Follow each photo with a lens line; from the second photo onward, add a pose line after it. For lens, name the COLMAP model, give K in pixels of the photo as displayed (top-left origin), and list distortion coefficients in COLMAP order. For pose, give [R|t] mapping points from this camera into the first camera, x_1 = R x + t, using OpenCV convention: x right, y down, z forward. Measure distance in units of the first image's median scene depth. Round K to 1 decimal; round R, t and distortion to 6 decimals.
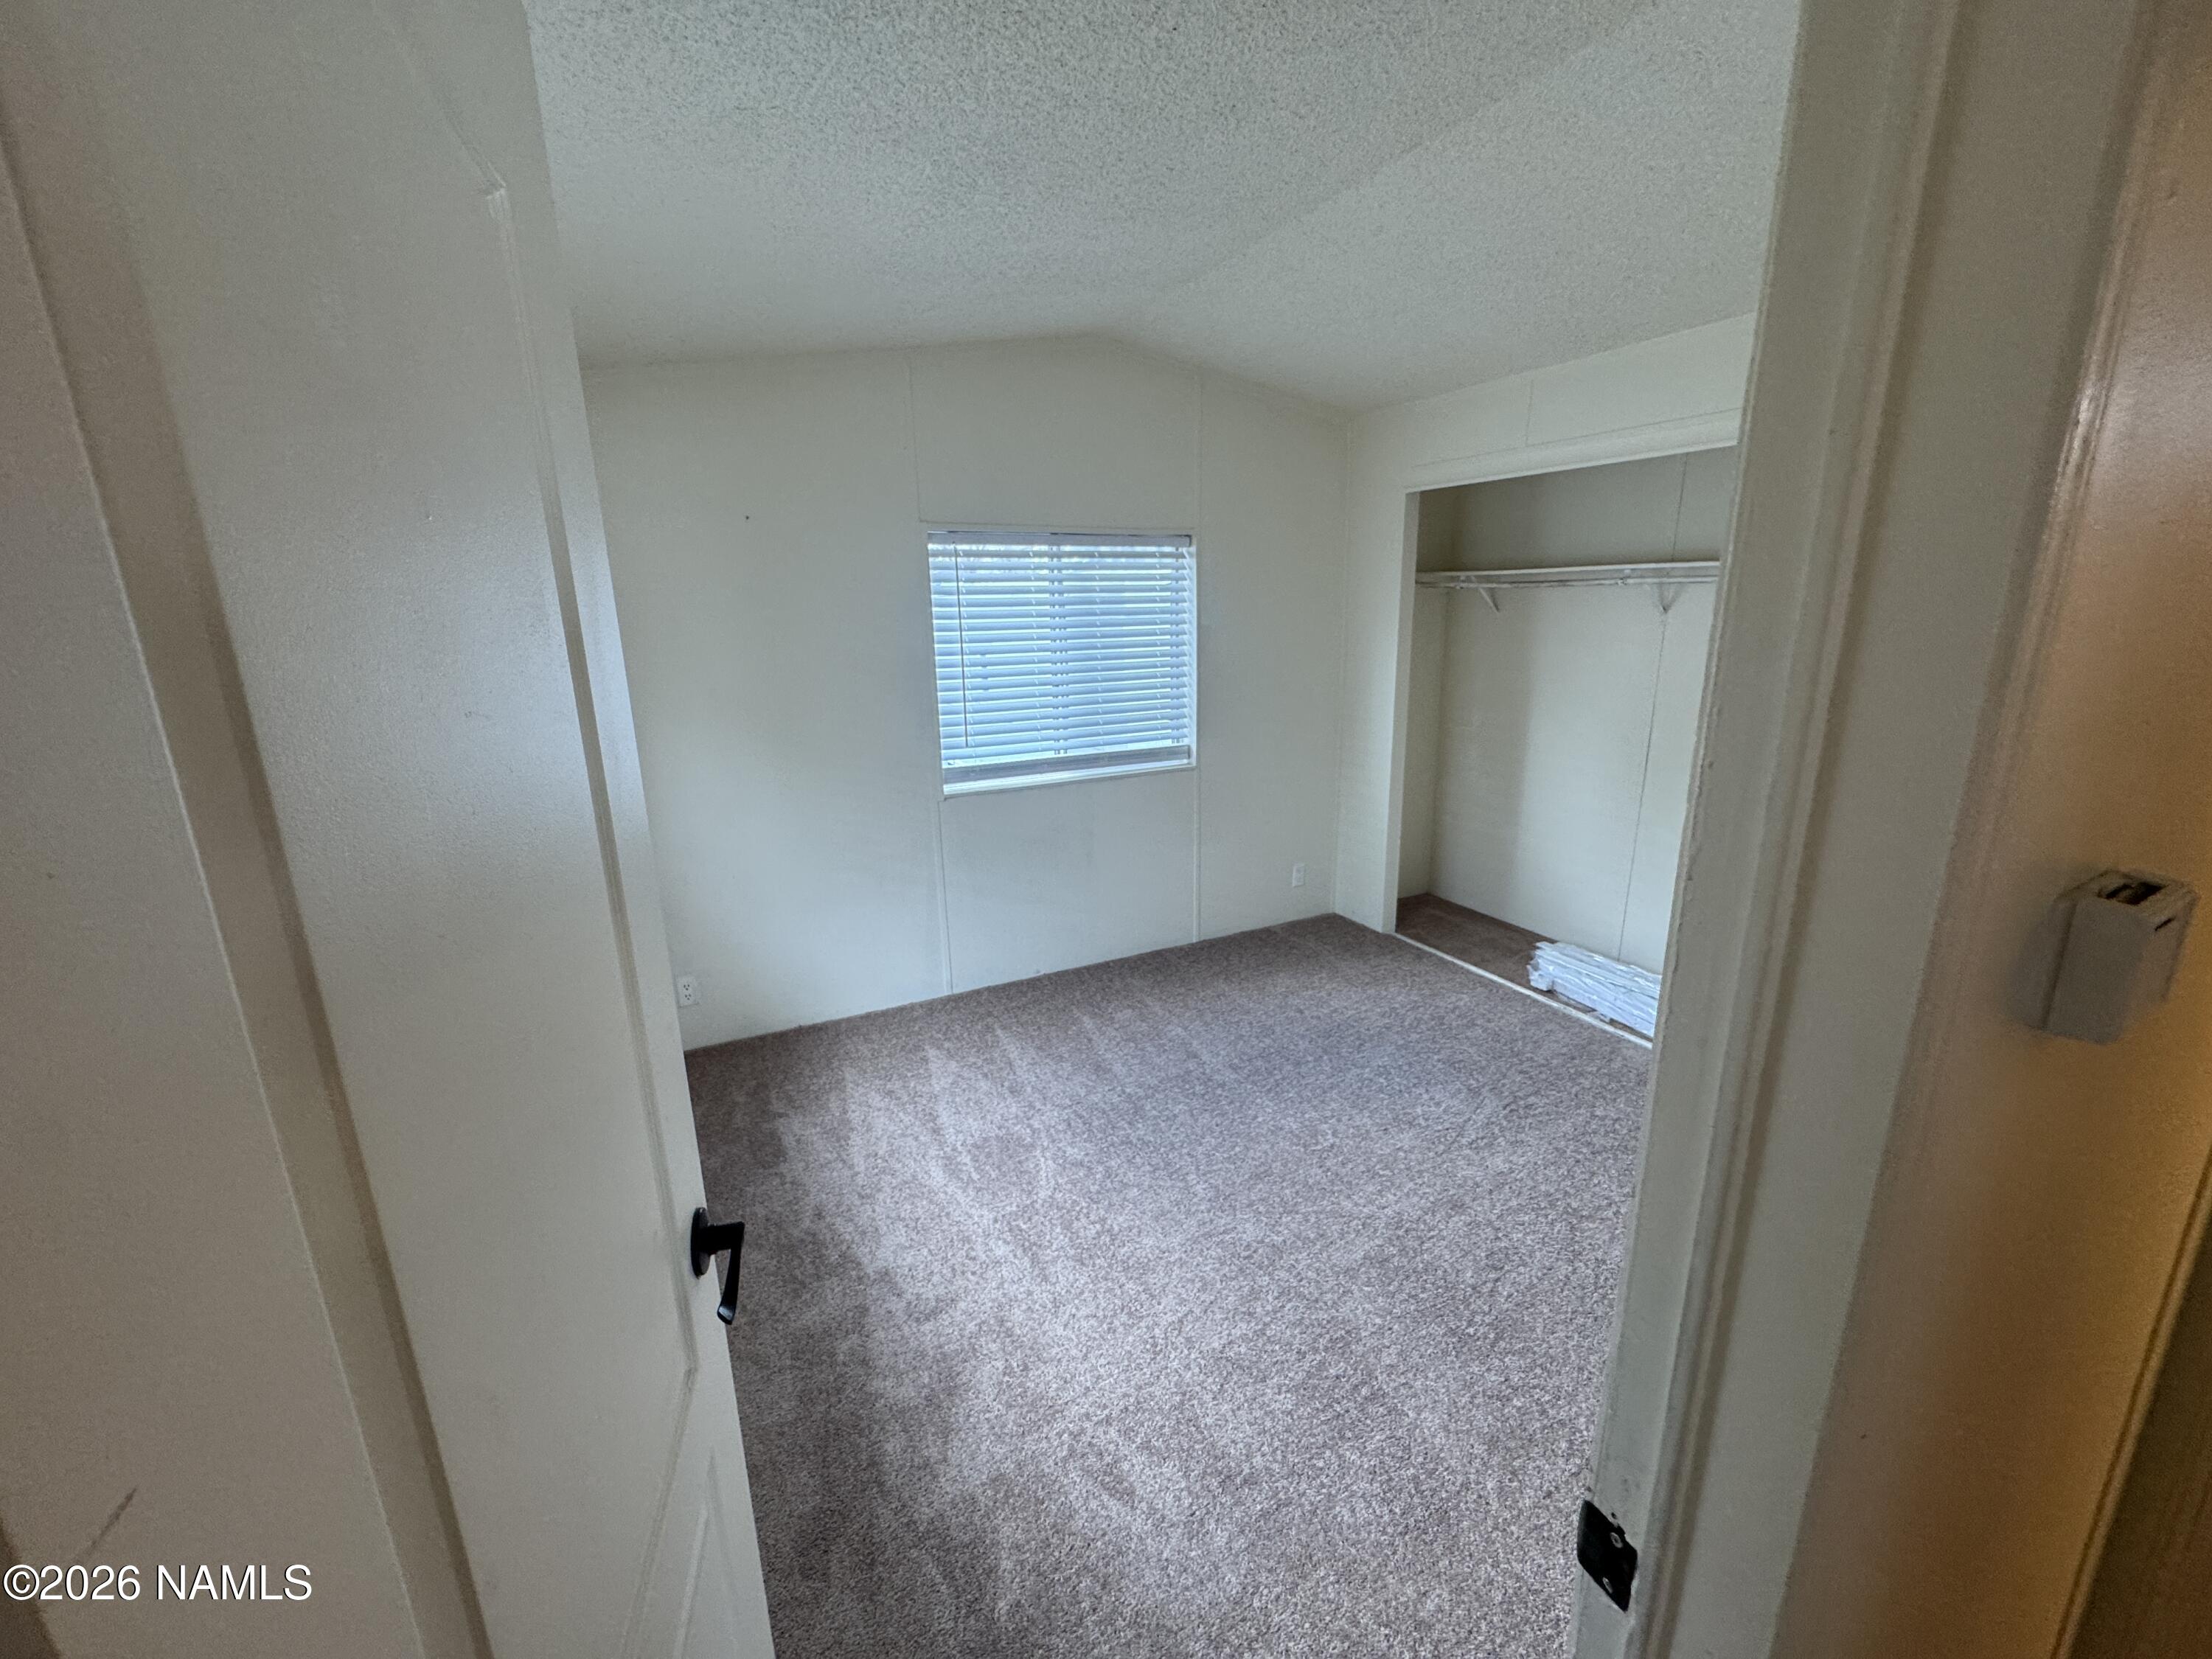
lens RADIAL K [[892.4, 0, 1106.0], [0, 892.4, 829.5], [0, 0, 1]] dist [0.000009, 0.000205]
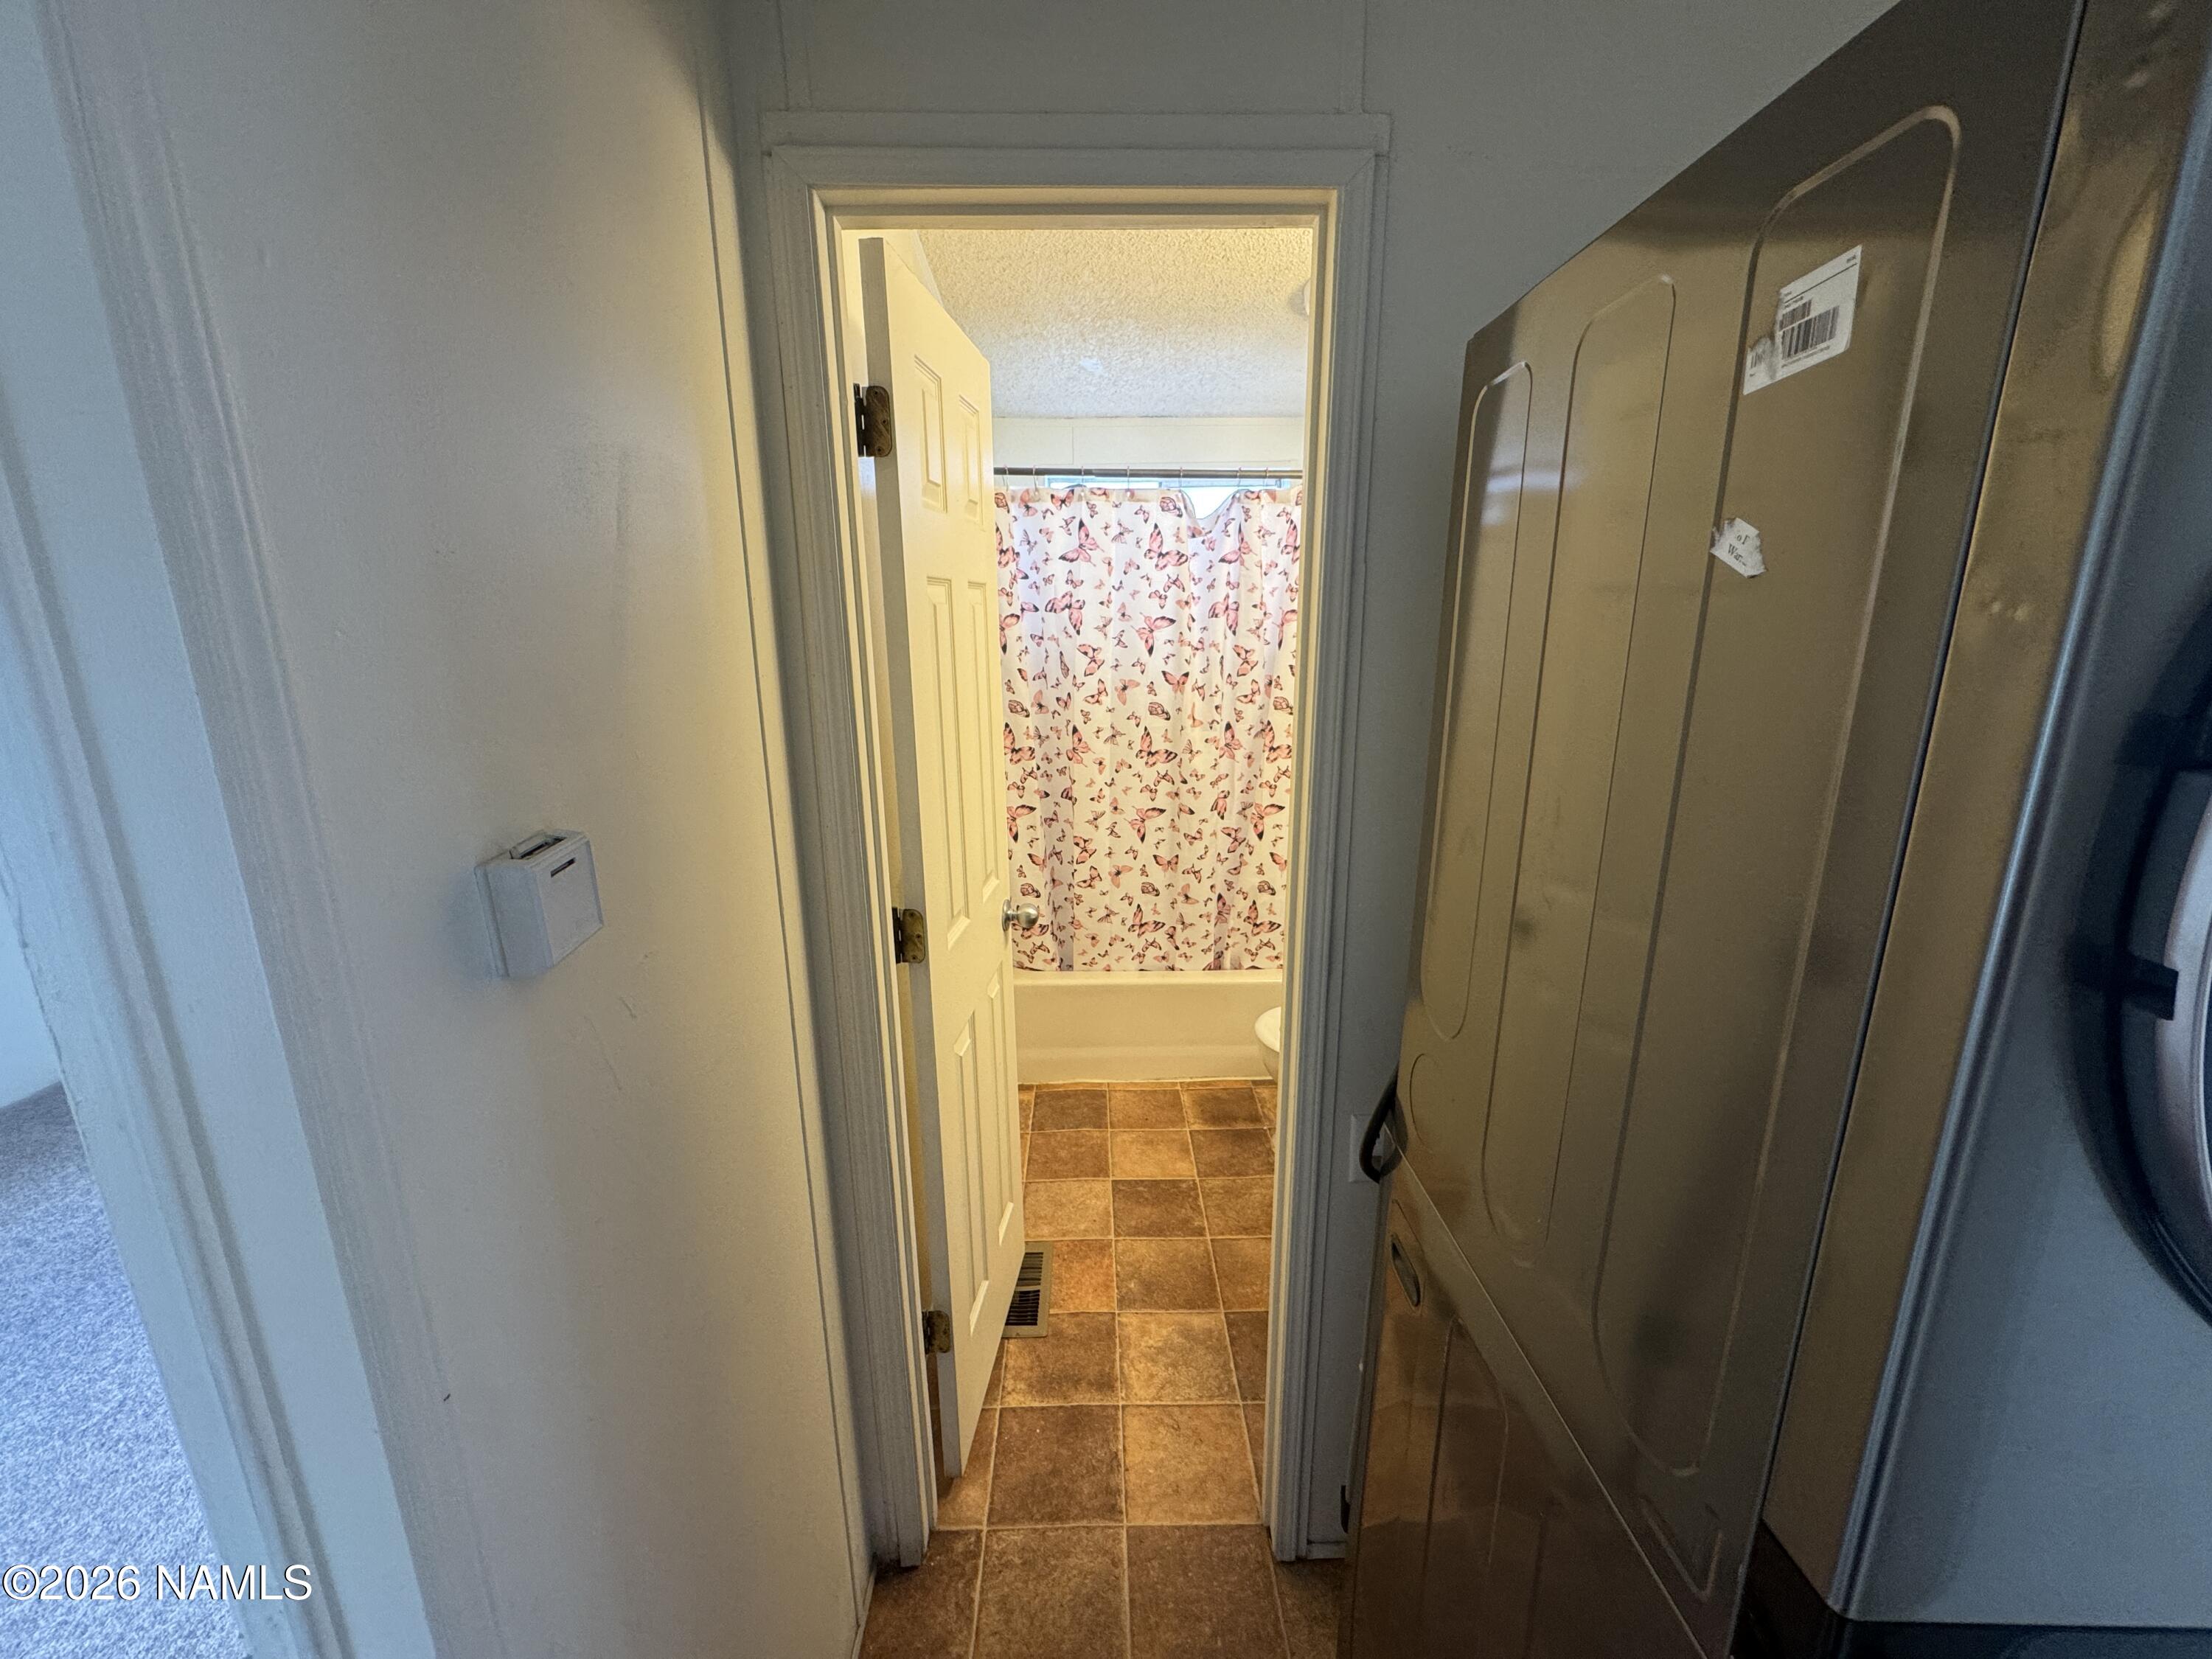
lens RADIAL K [[885.2, 0, 1103.6], [0, 885.2, 829.1], [0, 0, 1]] dist [-0.001888, 0.000144]
pose [[0.436159, -0.184737, 0.880703, 0.059253], [0.209822, 0.972602, 0.100102, 0.012300], [-0.875066, 0.141130, 0.462971, -0.039919]]
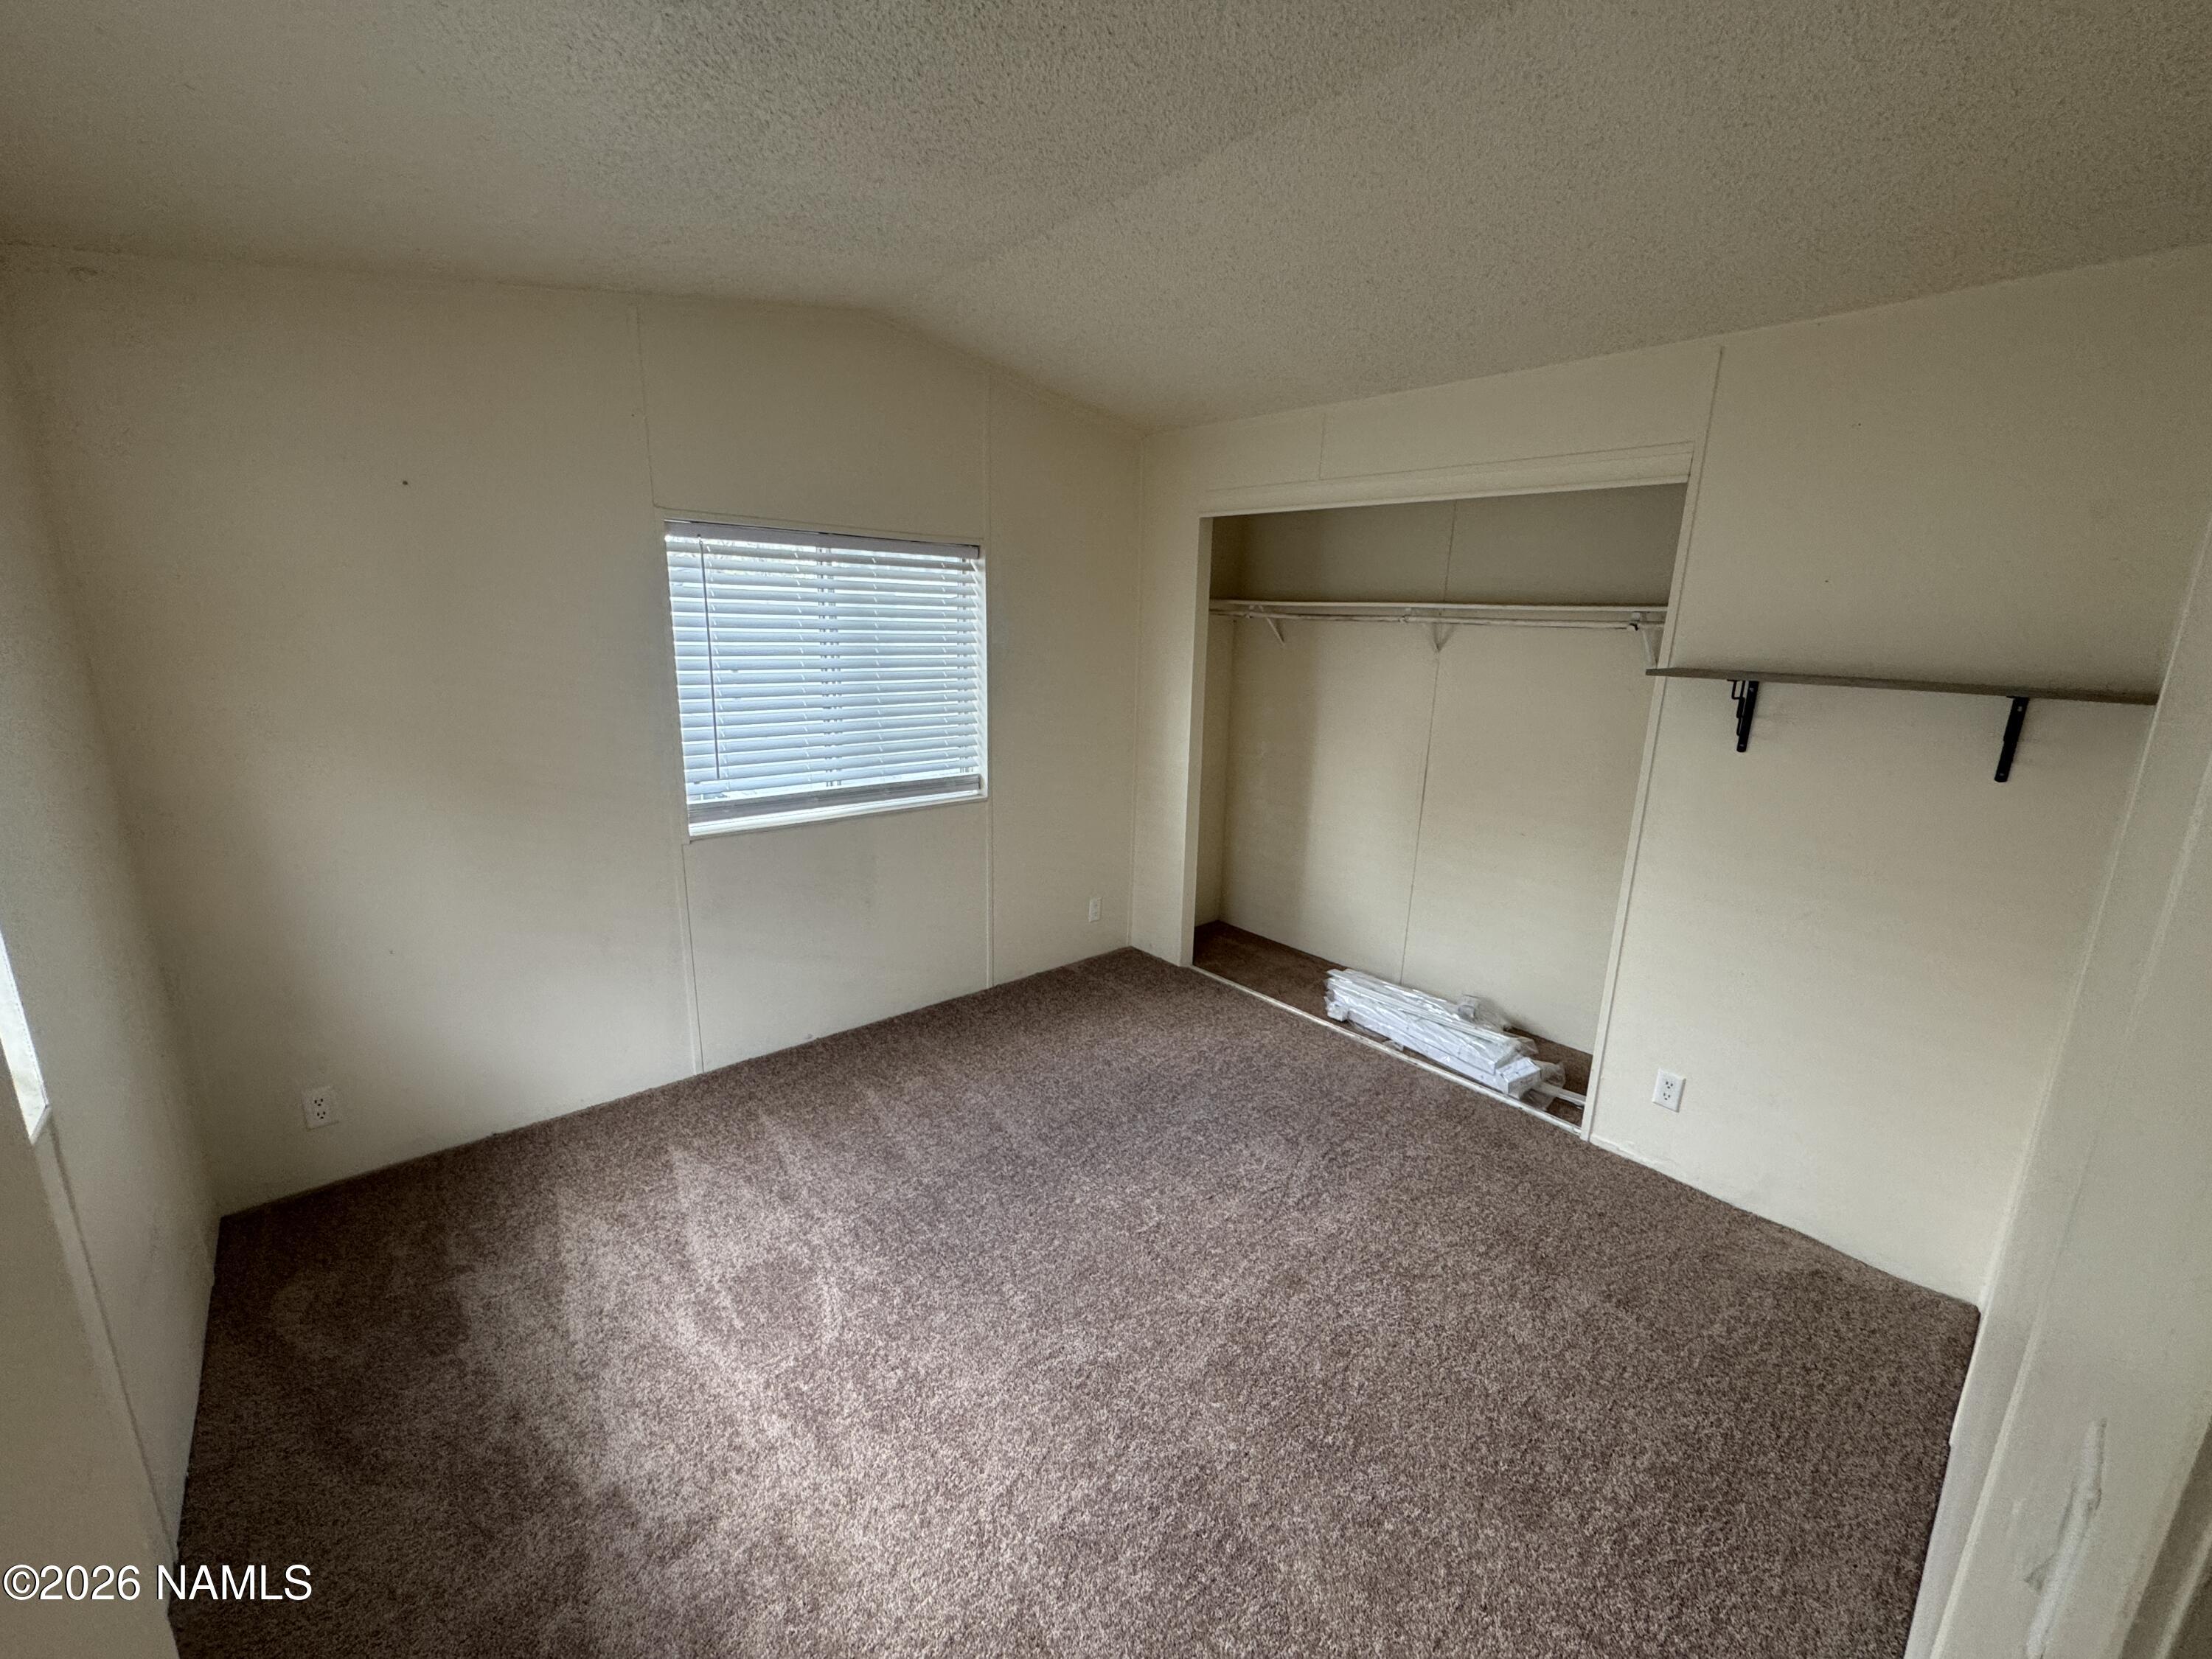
lens RADIAL K [[892.4, 0, 1106.0], [0, 892.4, 829.5], [0, 0, 1]] dist [0.000009, 0.000205]
pose [[0.966738, -0.014235, 0.255373, -0.022425], [0.017901, 0.999767, -0.012034, -0.034873], [-0.255142, 0.016205, 0.966768, 0.116503]]
